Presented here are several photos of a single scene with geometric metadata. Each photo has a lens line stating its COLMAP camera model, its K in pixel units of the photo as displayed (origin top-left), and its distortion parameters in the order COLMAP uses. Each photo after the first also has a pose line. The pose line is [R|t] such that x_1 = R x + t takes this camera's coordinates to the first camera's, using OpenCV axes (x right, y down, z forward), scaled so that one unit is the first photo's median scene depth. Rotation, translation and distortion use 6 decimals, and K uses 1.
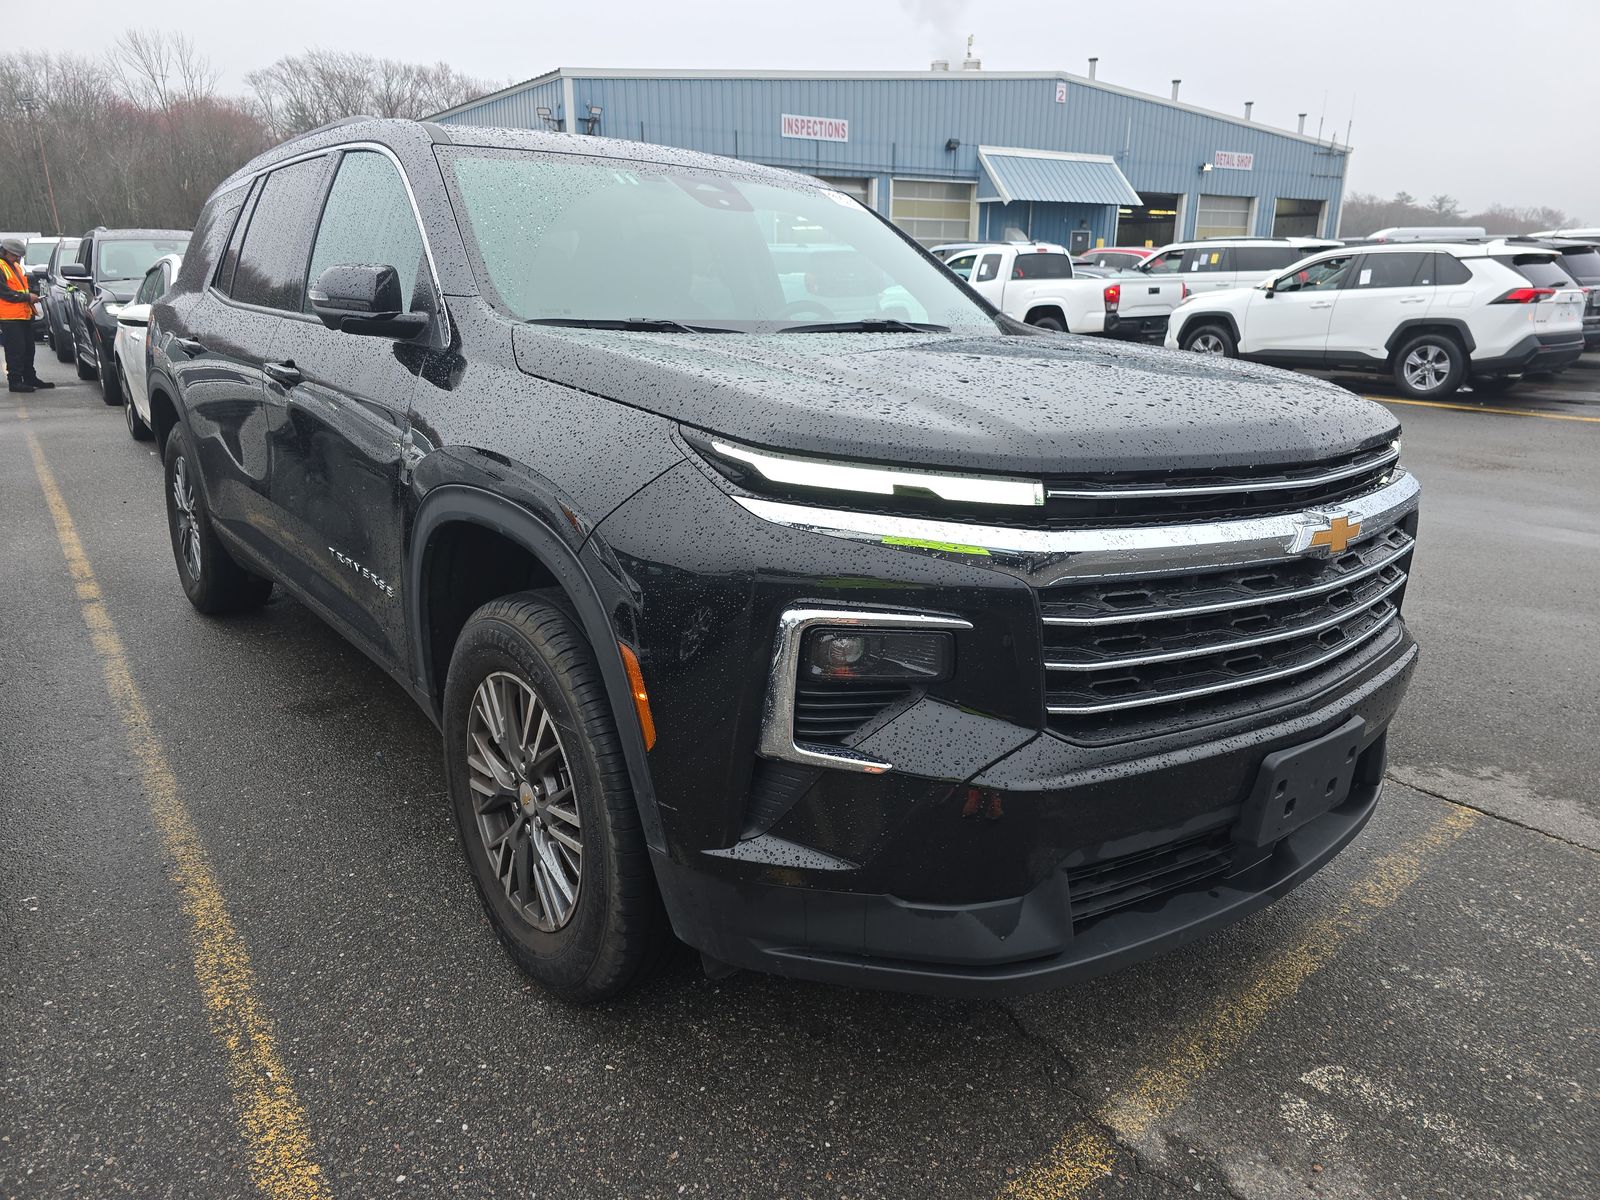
lens RADIAL K [[1065.2, 0, 815.4], [0, 1065.2, 600.4], [0, 0, 1]] dist [0.058735, -0.048793]
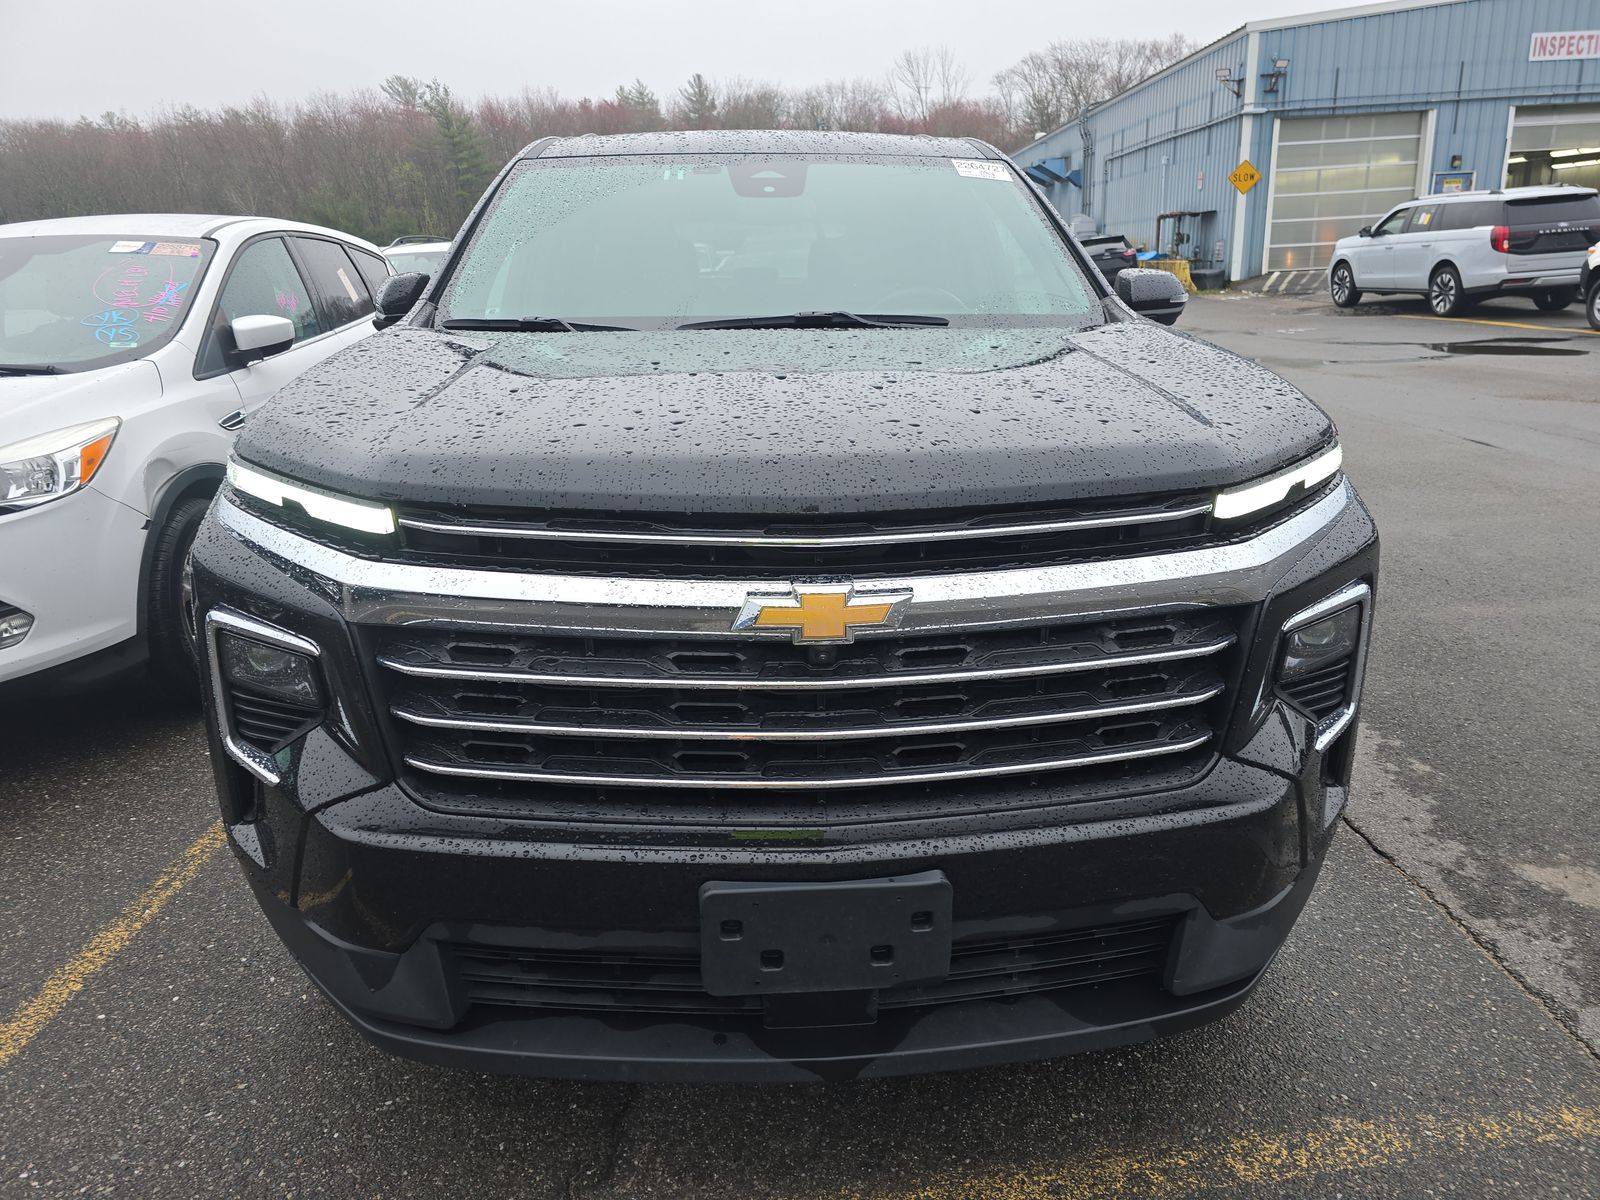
lens RADIAL K [[1065.2, 0, 794.5], [0, 1065.2, 600.9], [0, 0, 1]] dist [0.058735, -0.048793]
pose [[0.817591, 0.134717, -0.559818, 0.815109], [-0.123093, 0.990662, 0.058625, -0.103719], [0.562488, 0.020978, 0.826539, 0.359678]]
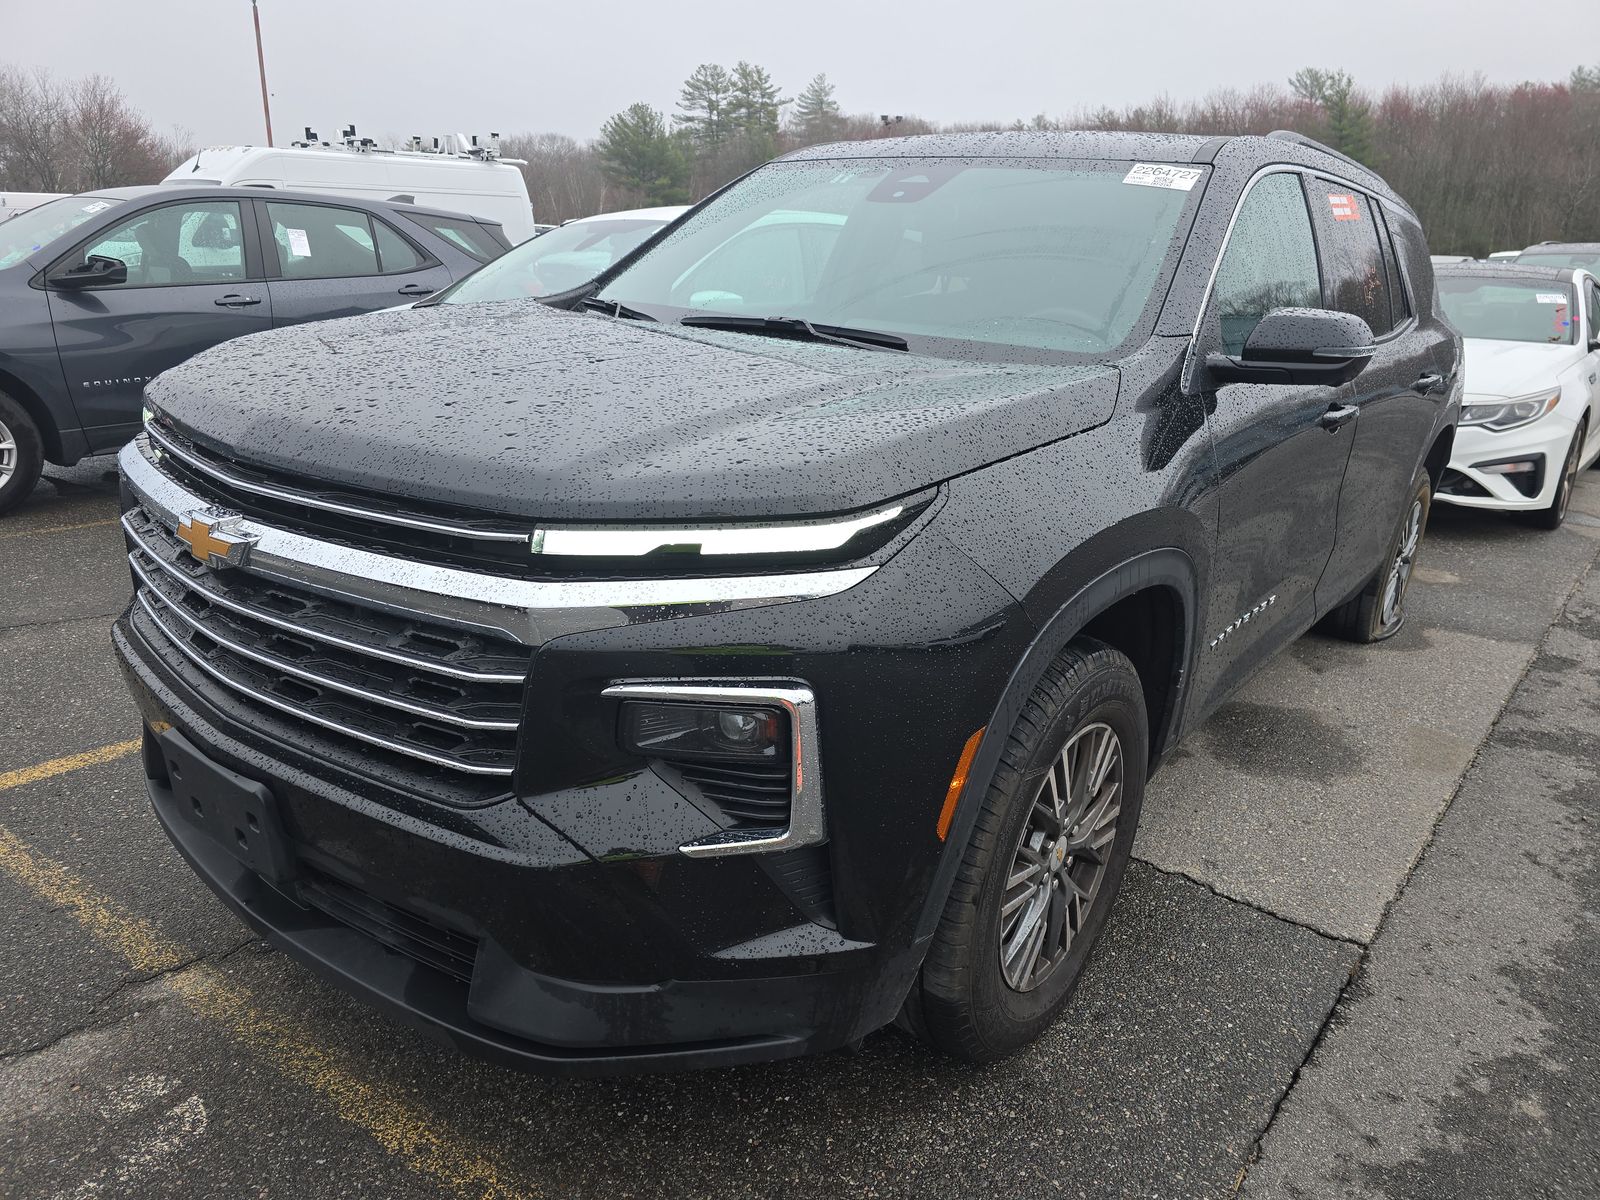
lens RADIAL K [[1065.2, 0, 810.2], [0, 1065.2, 606.6], [0, 0, 1]] dist [0.058735, -0.048793]
pose [[0.233095, 0.294015, -0.926942, 1.361039], [-0.306247, 0.926892, 0.216988, -0.337972], [0.922973, 0.233295, 0.306095, 1.129716]]
